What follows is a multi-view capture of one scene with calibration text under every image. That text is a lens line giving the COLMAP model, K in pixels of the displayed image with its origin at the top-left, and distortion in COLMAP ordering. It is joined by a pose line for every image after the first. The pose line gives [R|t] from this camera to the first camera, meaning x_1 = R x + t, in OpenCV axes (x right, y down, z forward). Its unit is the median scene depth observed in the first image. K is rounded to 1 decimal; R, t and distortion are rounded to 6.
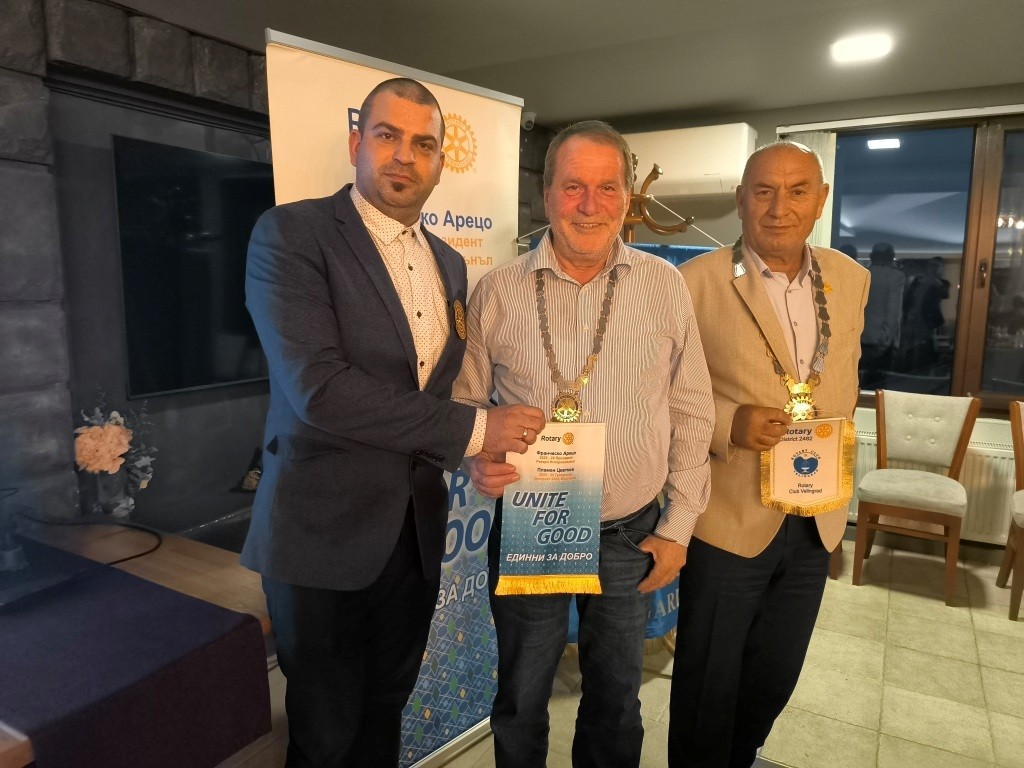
lens RADIAL K [[698.4, 0, 512.0], [0, 698.4, 384.0], [0, 0, 1]] dist [0.005403, -0.023521]
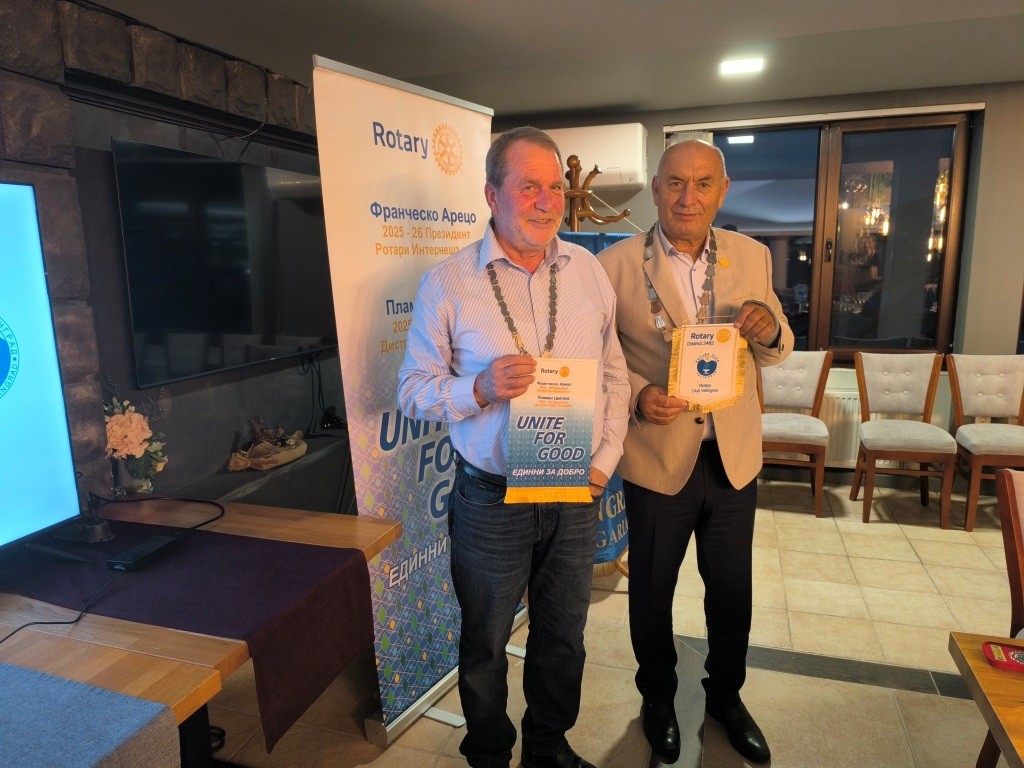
lens RADIAL K [[696.5, 0, 512.0], [0, 696.5, 393.8], [0, 0, 1]] dist [0.002317, -0.022175]
pose [[0.977659, -0.062856, 0.200578, -0.171070], [0.055103, 0.997510, 0.044010, 0.011674], [-0.202844, -0.031975, 0.978689, -0.124009]]
